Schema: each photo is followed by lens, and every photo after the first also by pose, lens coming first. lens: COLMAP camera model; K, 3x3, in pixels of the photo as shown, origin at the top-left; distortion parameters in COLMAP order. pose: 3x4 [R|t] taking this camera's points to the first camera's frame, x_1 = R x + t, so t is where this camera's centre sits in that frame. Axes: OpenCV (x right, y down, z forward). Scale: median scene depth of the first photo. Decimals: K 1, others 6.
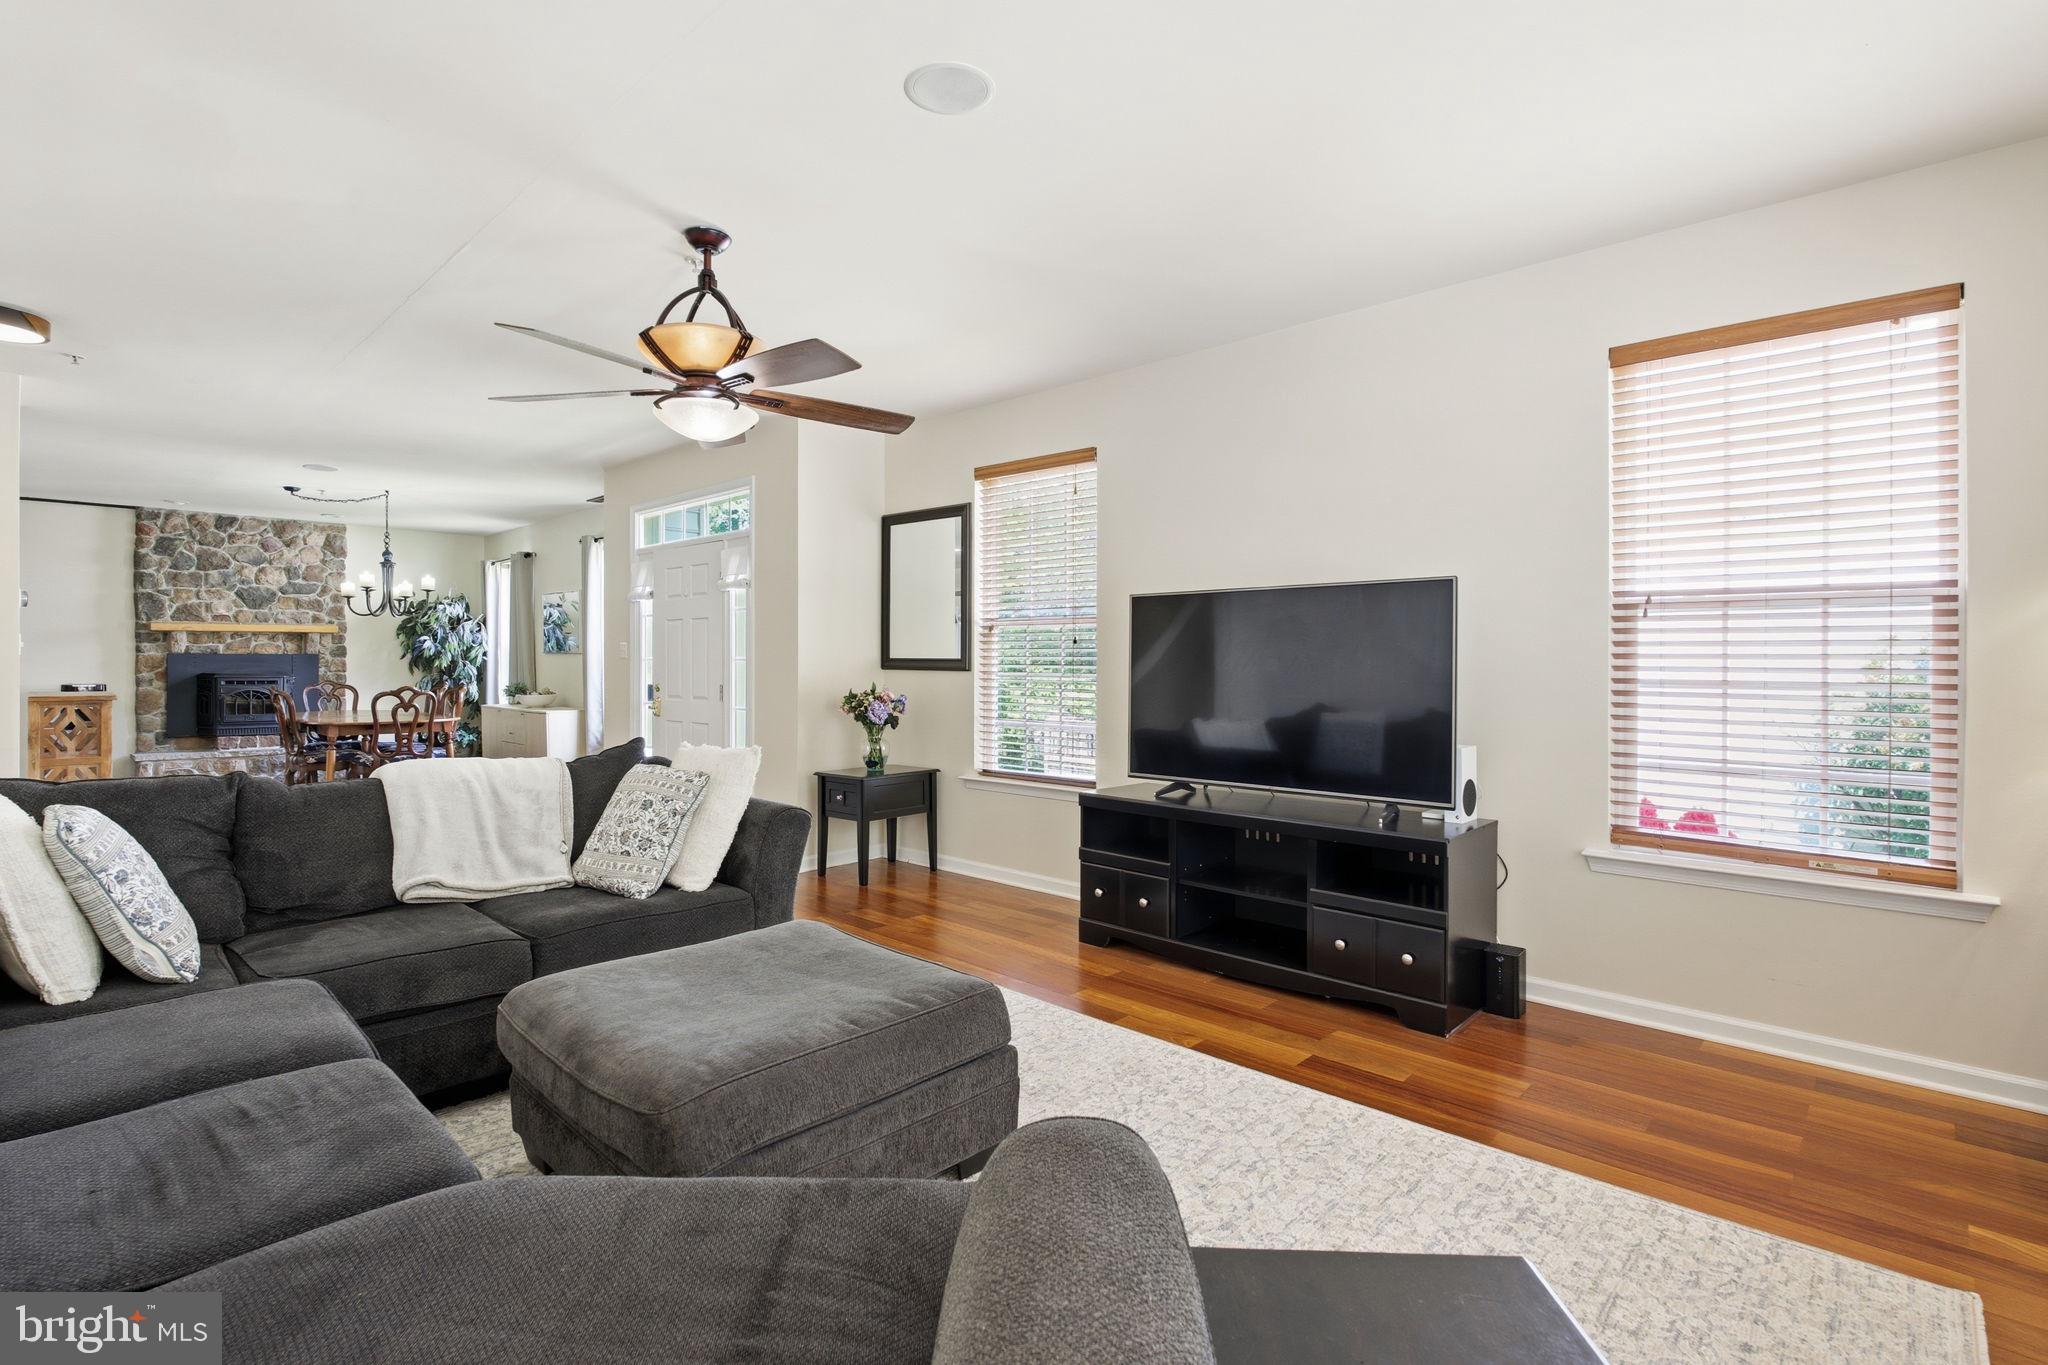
lens RADIAL K [[955.9, 0, 1019.6], [0, 955.9, 666.0], [0, 0, 1]] dist [-0.020665, -0.000288]
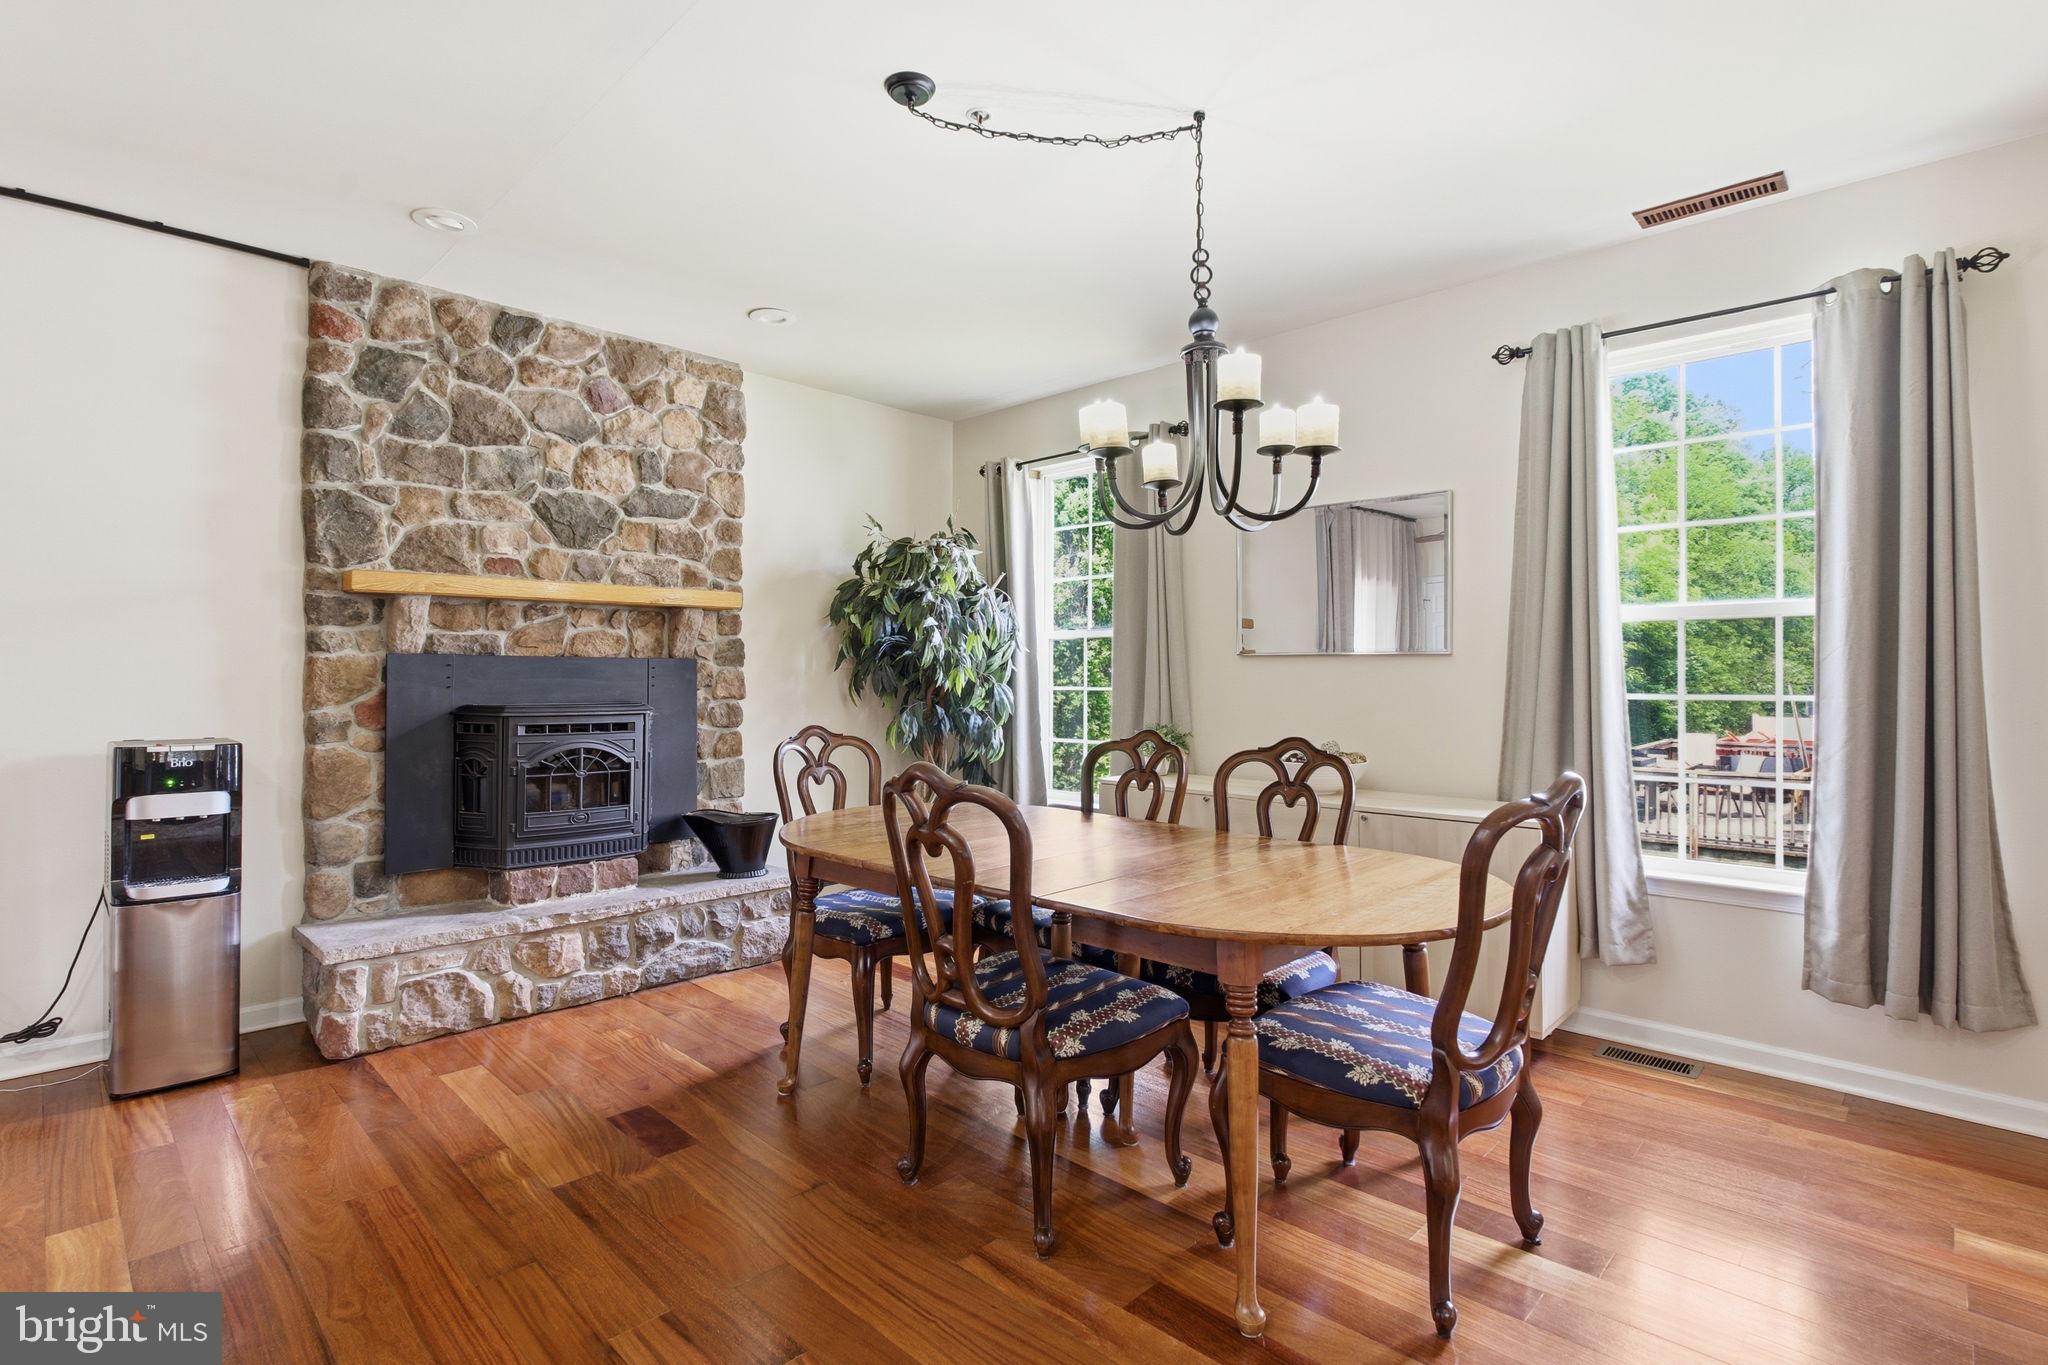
lens RADIAL K [[980.9, 0, 1020.4], [0, 980.9, 669.9], [0, 0, 1]] dist [-0.013533, -0.000071]
pose [[0.999780, -0.002741, -0.020812, -0.630684], [0.002462, 0.999907, -0.013405, -0.001041], [0.020847, 0.013350, 0.999694, 0.600668]]
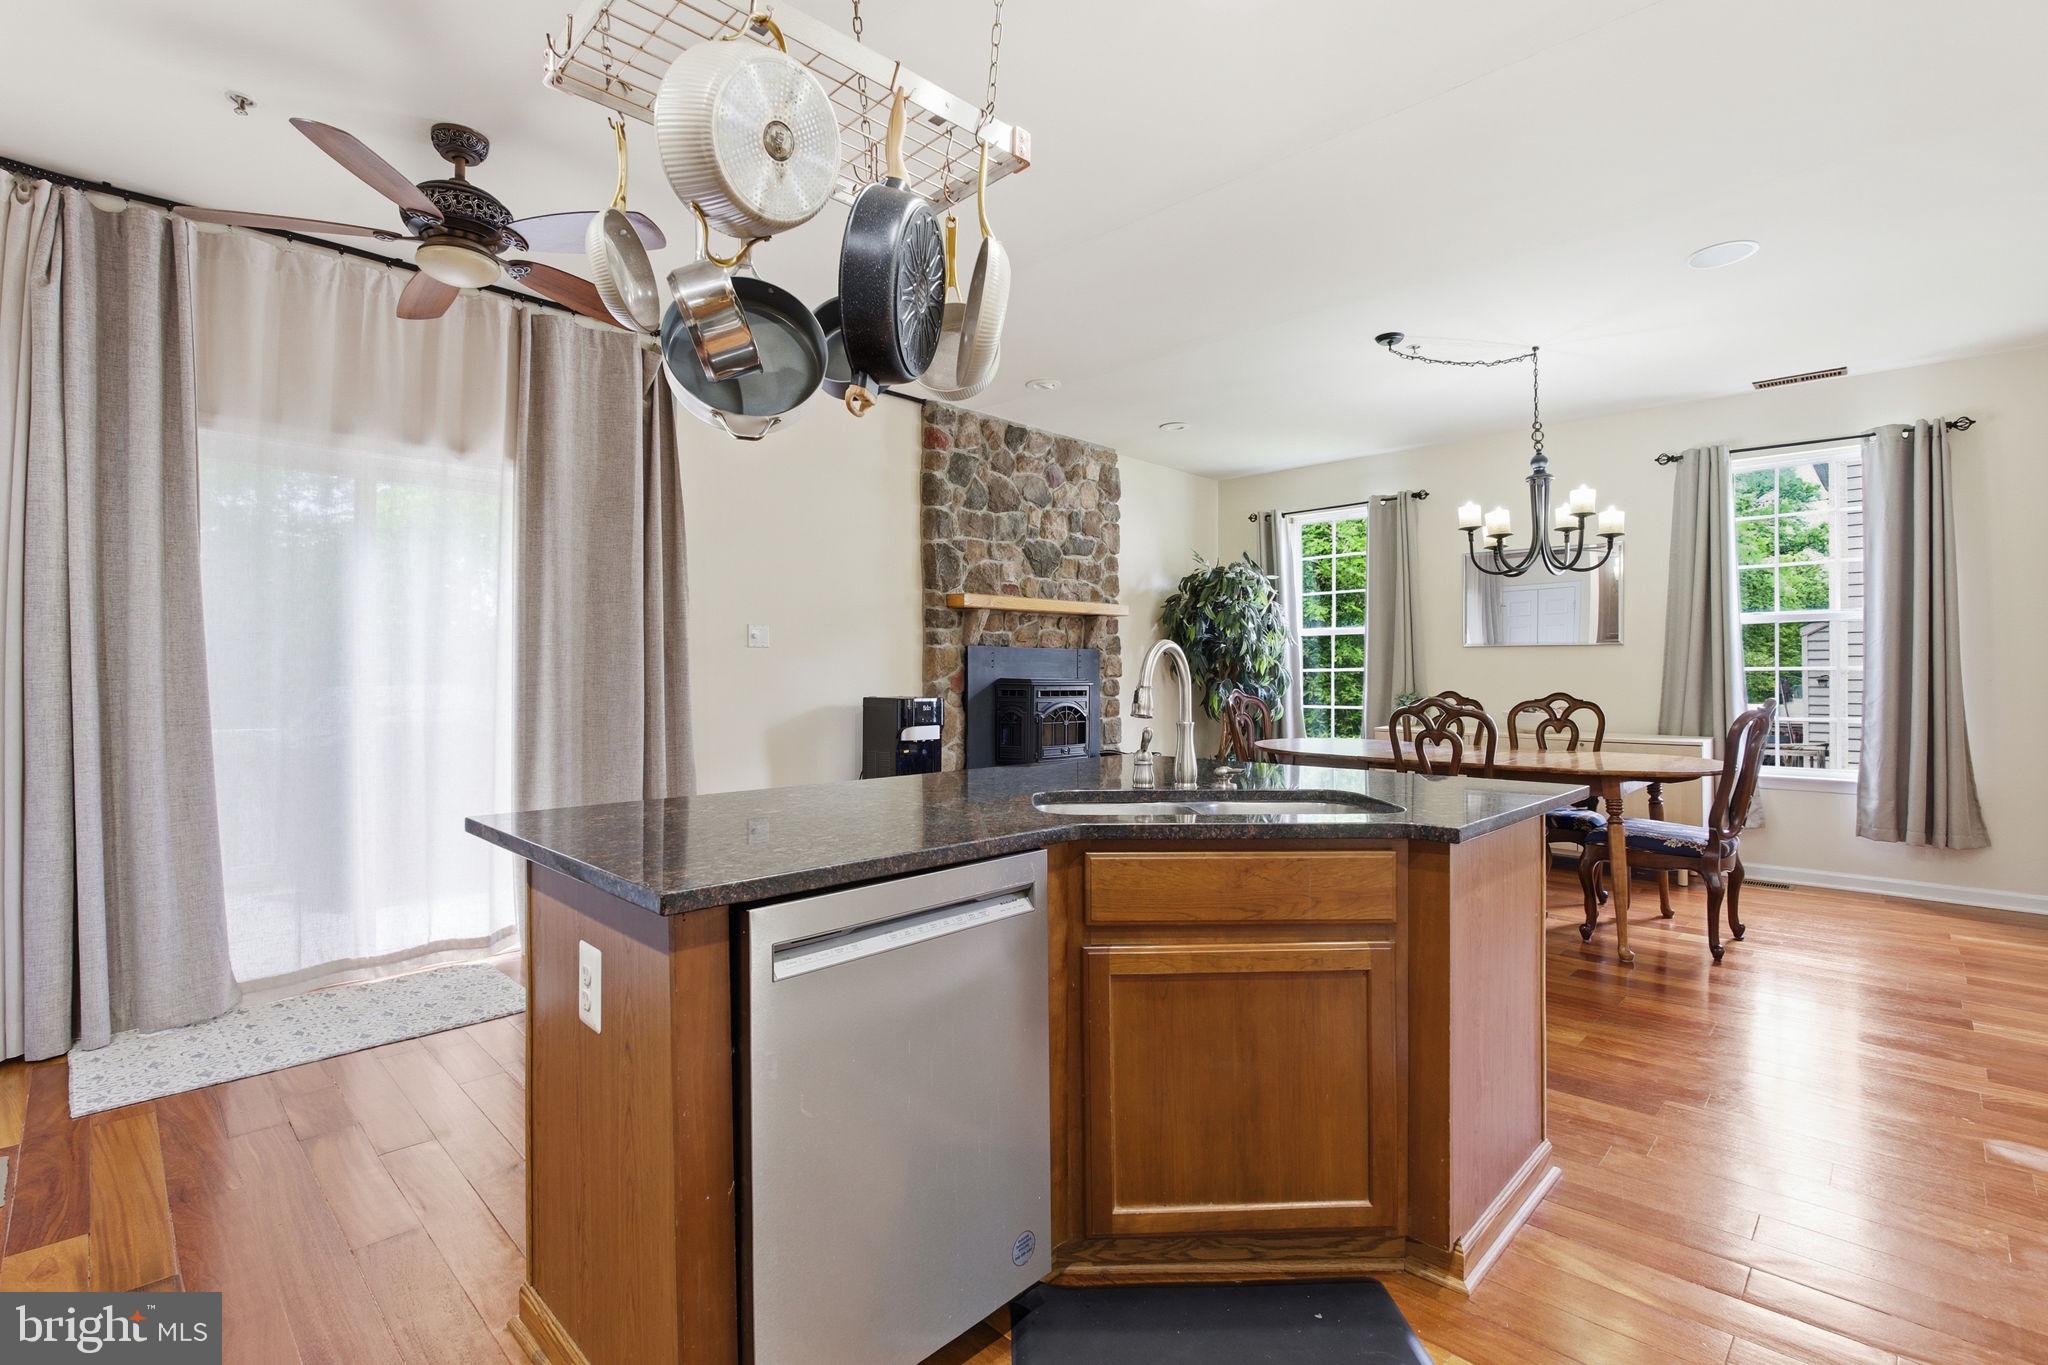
lens RADIAL K [[936.6, 0, 1020.1], [0, 936.6, 669.5], [0, 0, 1]] dist [-0.015524, -0.000448]
pose [[0.999731, -0.005073, -0.022649, -0.842168], [0.004853, 0.999940, -0.009773, 0.007736], [0.022697, 0.009660, 0.999696, 0.390547]]
